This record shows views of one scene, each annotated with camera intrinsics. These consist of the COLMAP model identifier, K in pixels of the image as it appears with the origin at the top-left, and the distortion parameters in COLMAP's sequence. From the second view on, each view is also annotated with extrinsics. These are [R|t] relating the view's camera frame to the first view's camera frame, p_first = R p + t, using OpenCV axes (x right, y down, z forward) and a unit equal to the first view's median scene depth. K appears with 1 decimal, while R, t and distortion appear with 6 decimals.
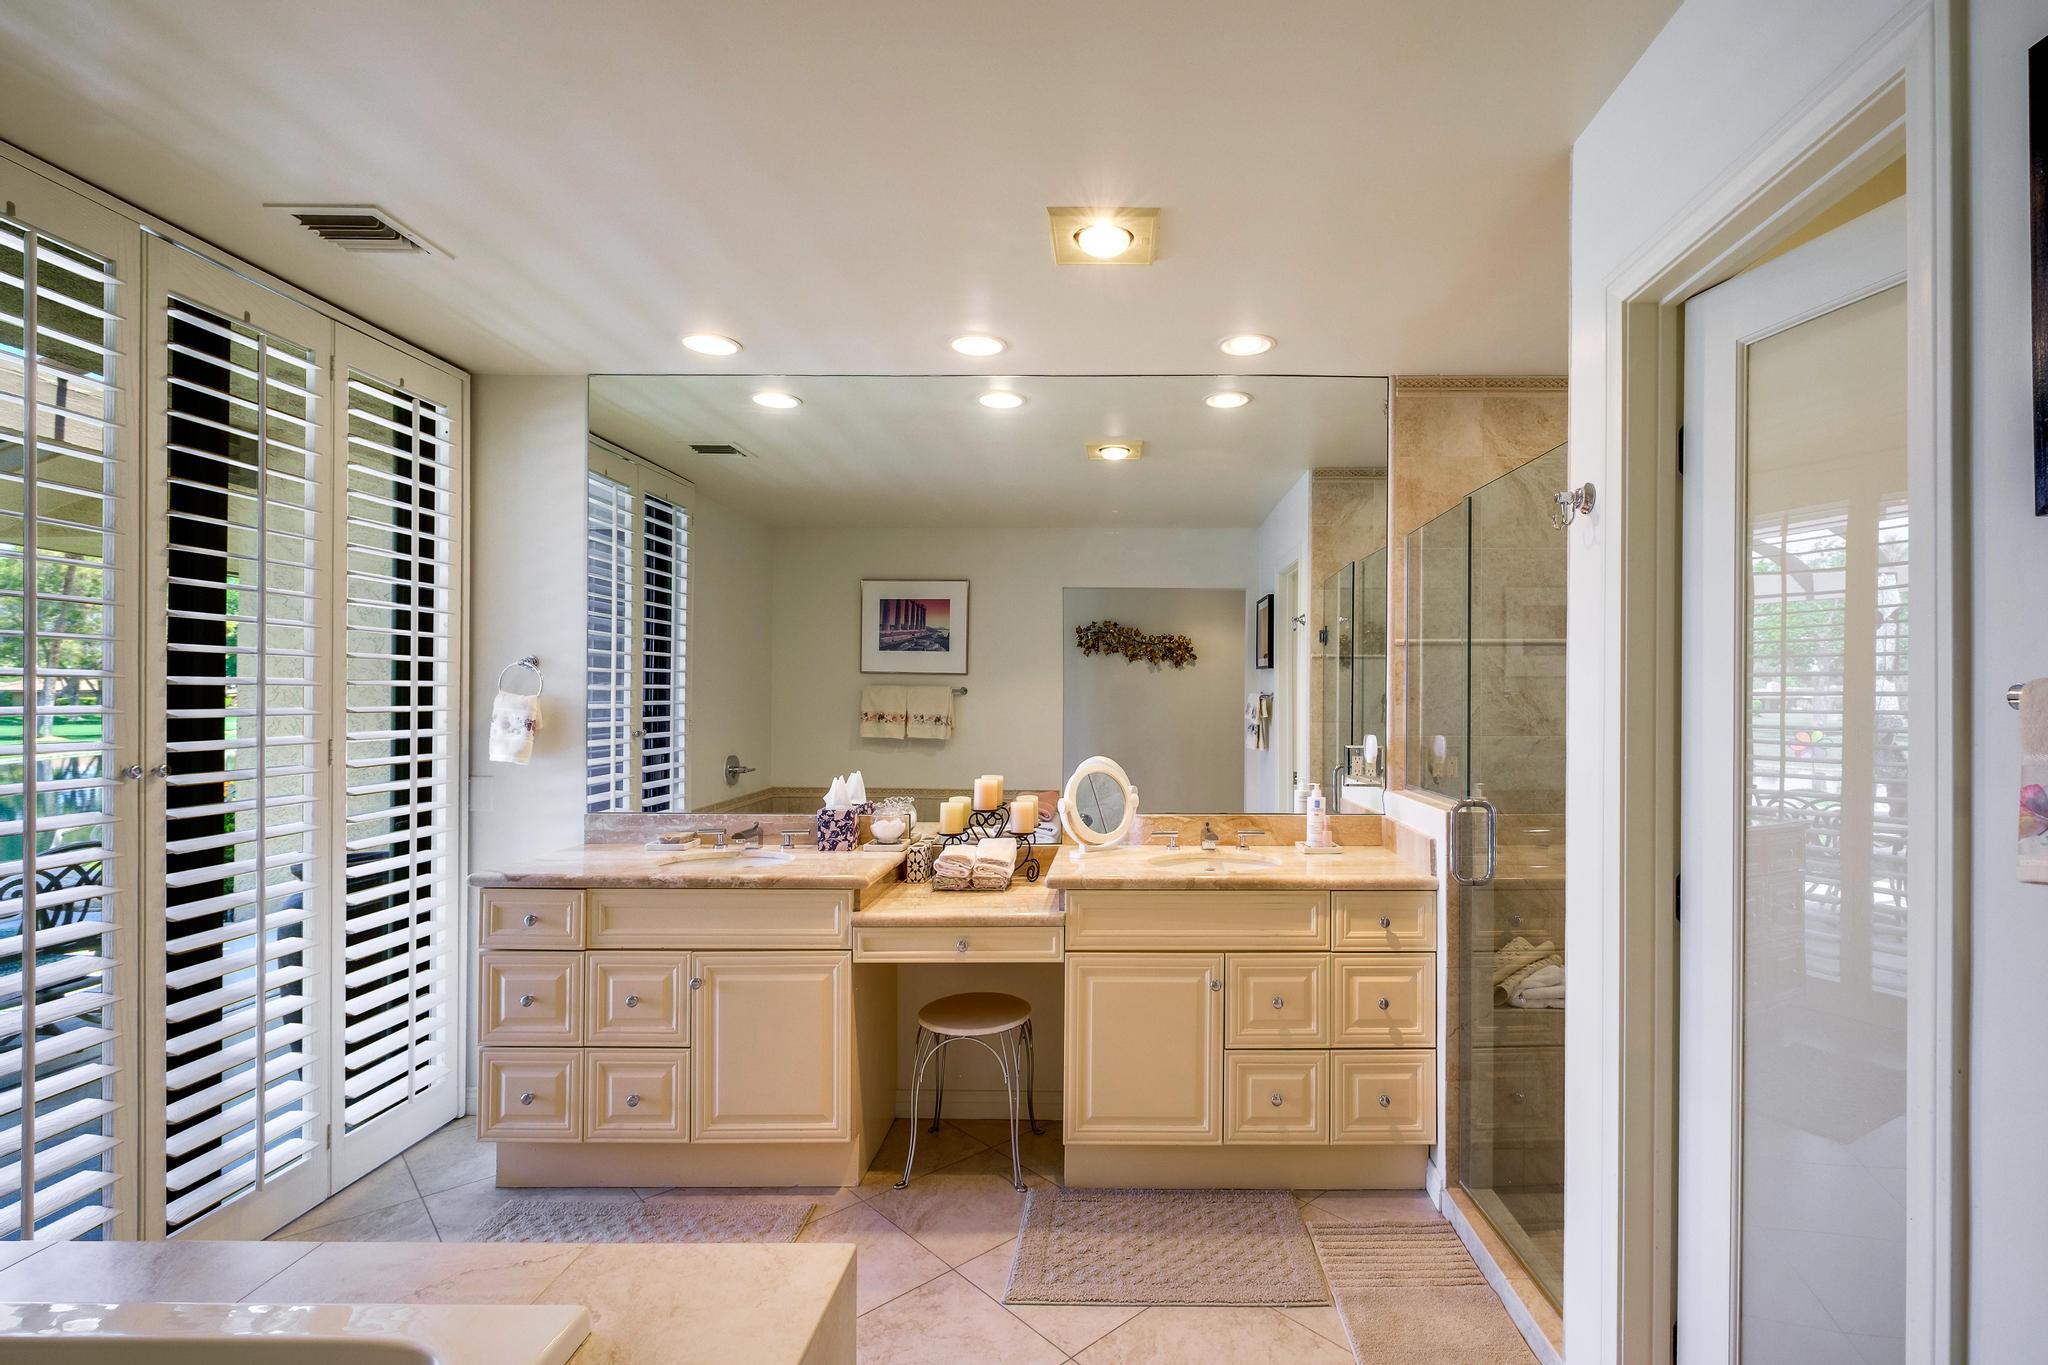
lens RADIAL K [[1048.3, 0, 1027.5], [0, 1048.3, 682.2], [0, 0, 1]] dist [0.001637, -0.004868]
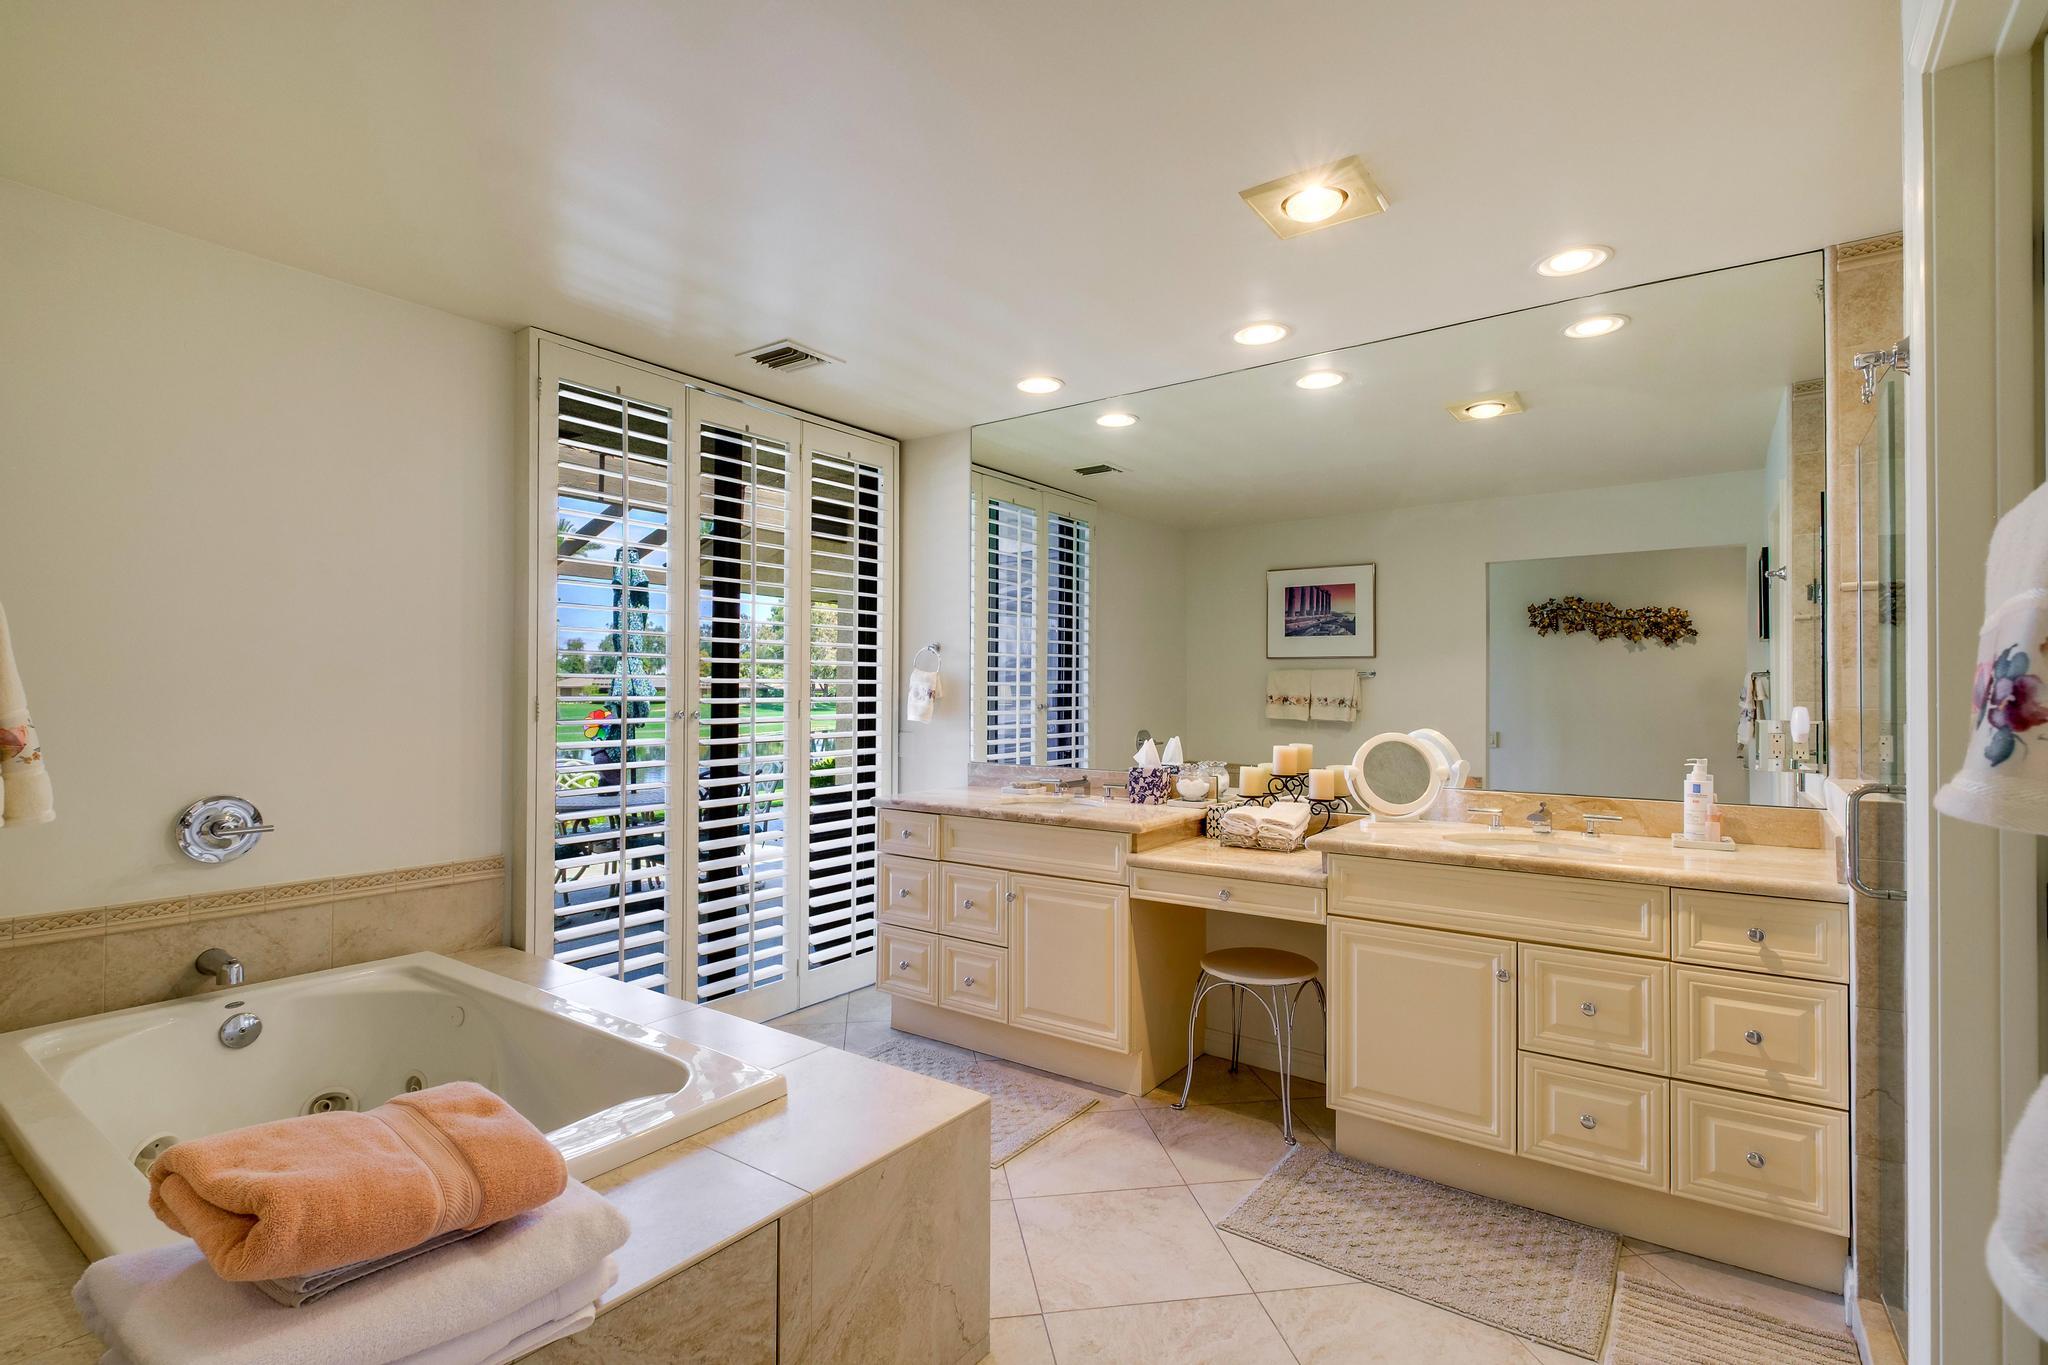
lens RADIAL K [[973.8, 0, 1021.1], [0, 973.8, 685.9], [0, 0, 1]] dist [-0.004575, -0.004442]
pose [[0.792017, -0.016176, -0.610285, 0.369877], [0.007758, 0.999835, -0.016433, 0.050508], [0.610450, 0.008281, 0.792011, 0.080784]]
